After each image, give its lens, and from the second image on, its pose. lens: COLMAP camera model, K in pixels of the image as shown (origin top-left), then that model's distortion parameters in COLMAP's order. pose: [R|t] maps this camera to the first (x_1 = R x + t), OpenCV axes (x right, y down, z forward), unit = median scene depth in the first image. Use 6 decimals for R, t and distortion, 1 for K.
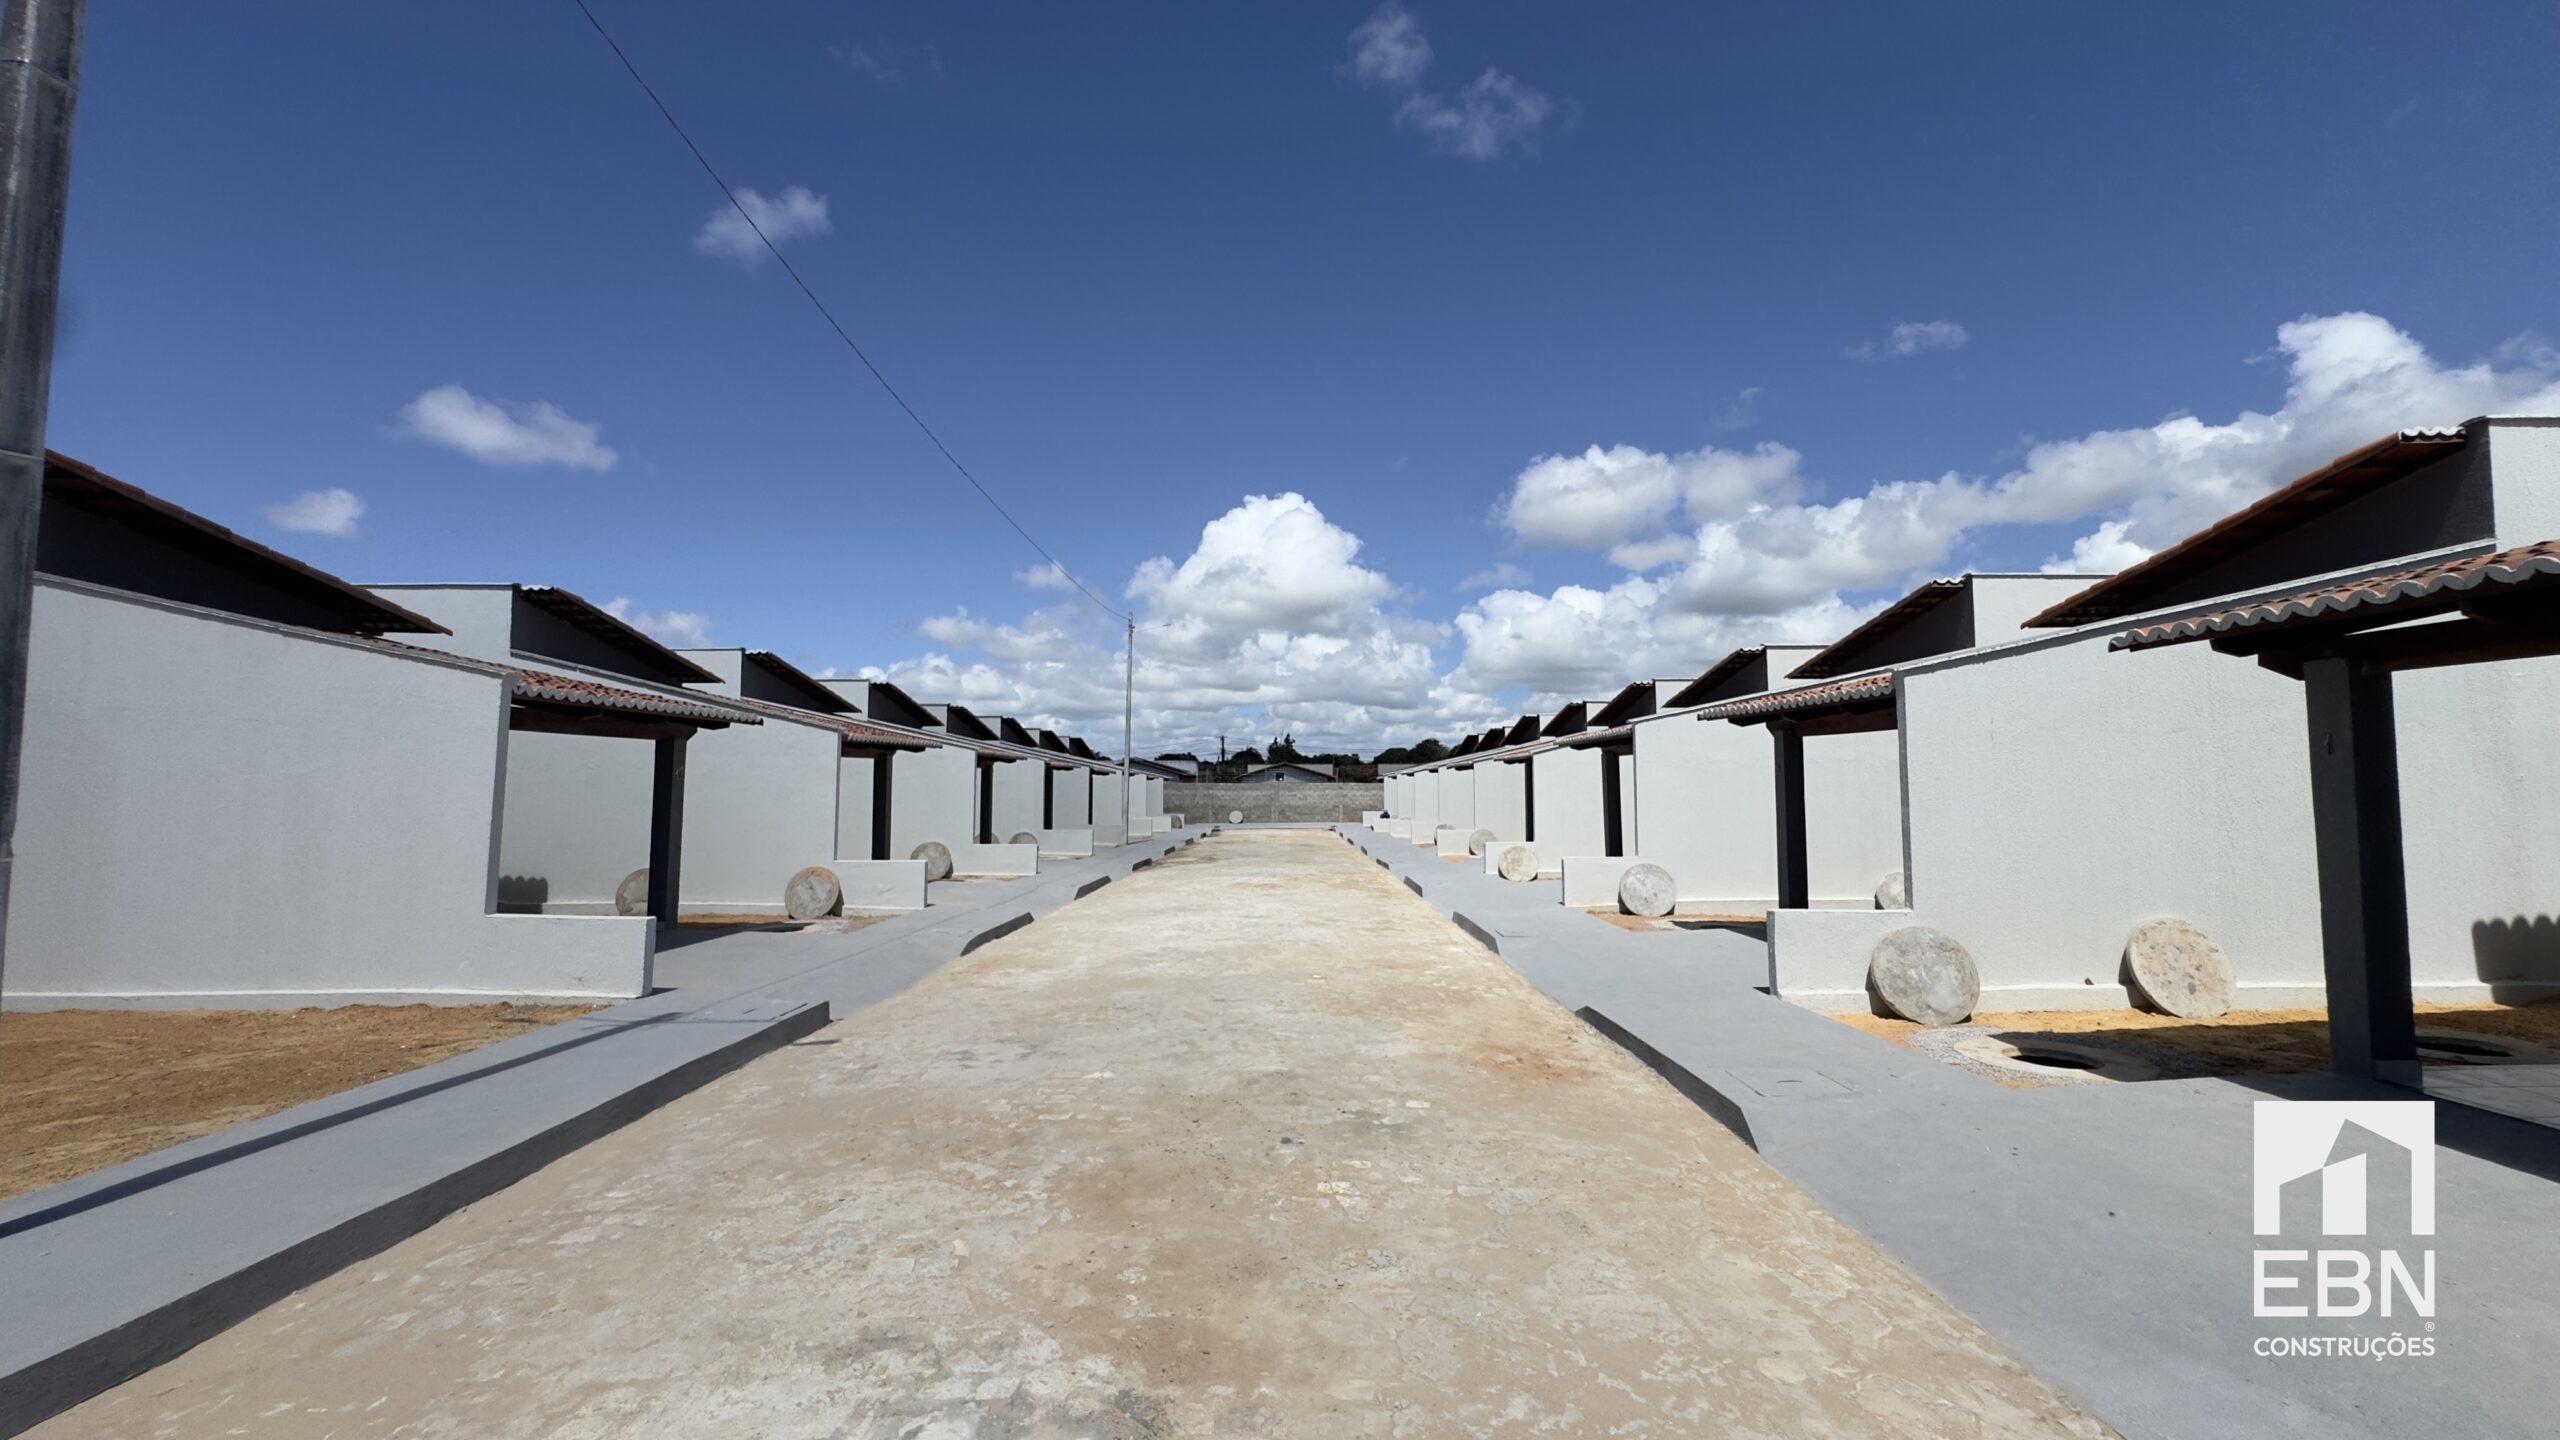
lens RADIAL K [[1024.9, 0, 1280.2], [0, 1024.9, 726.2], [0, 0, 1]] dist [-0.002101, -0.000241]
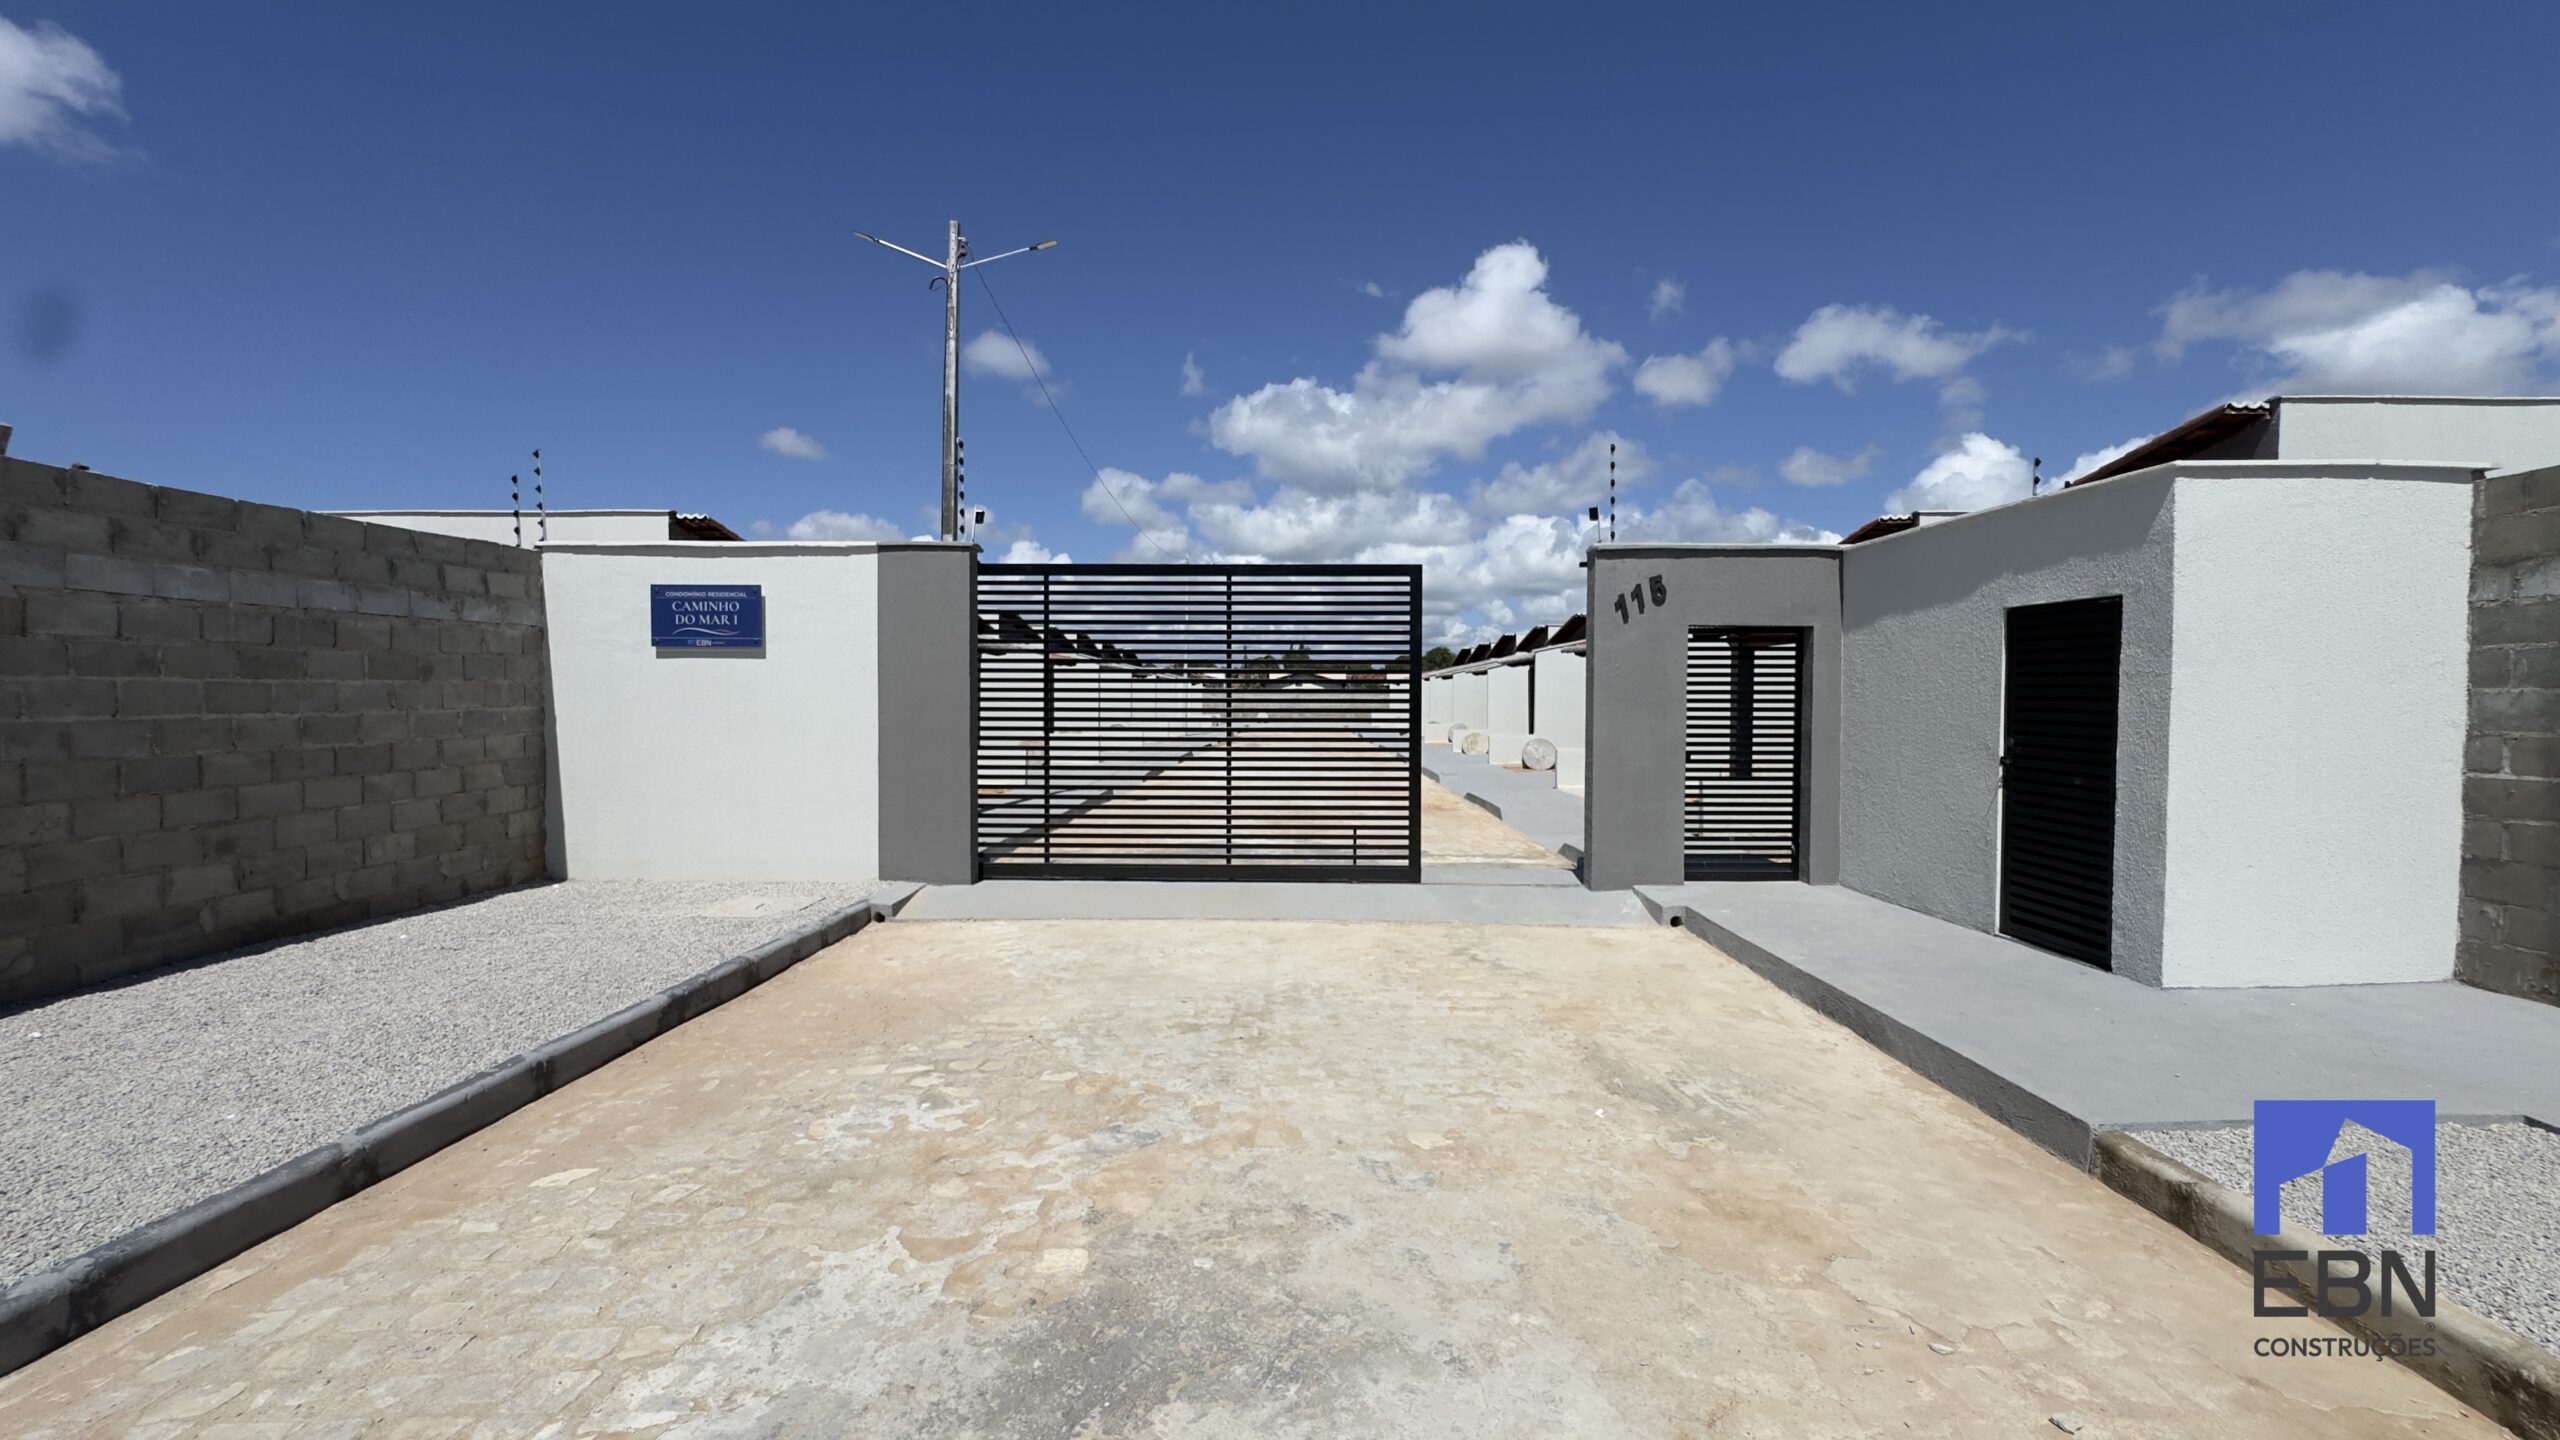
lens RADIAL K [[1024.9, 0, 1284.8], [0, 1024.9, 712.7], [0, 0, 1]] dist [-0.002101, -0.000241]
pose [[0.999865, 0.014782, -0.007172, -0.011696], [-0.014157, 0.996662, 0.080405, -0.010029], [0.008337, -0.080293, 0.996736, -0.196928]]
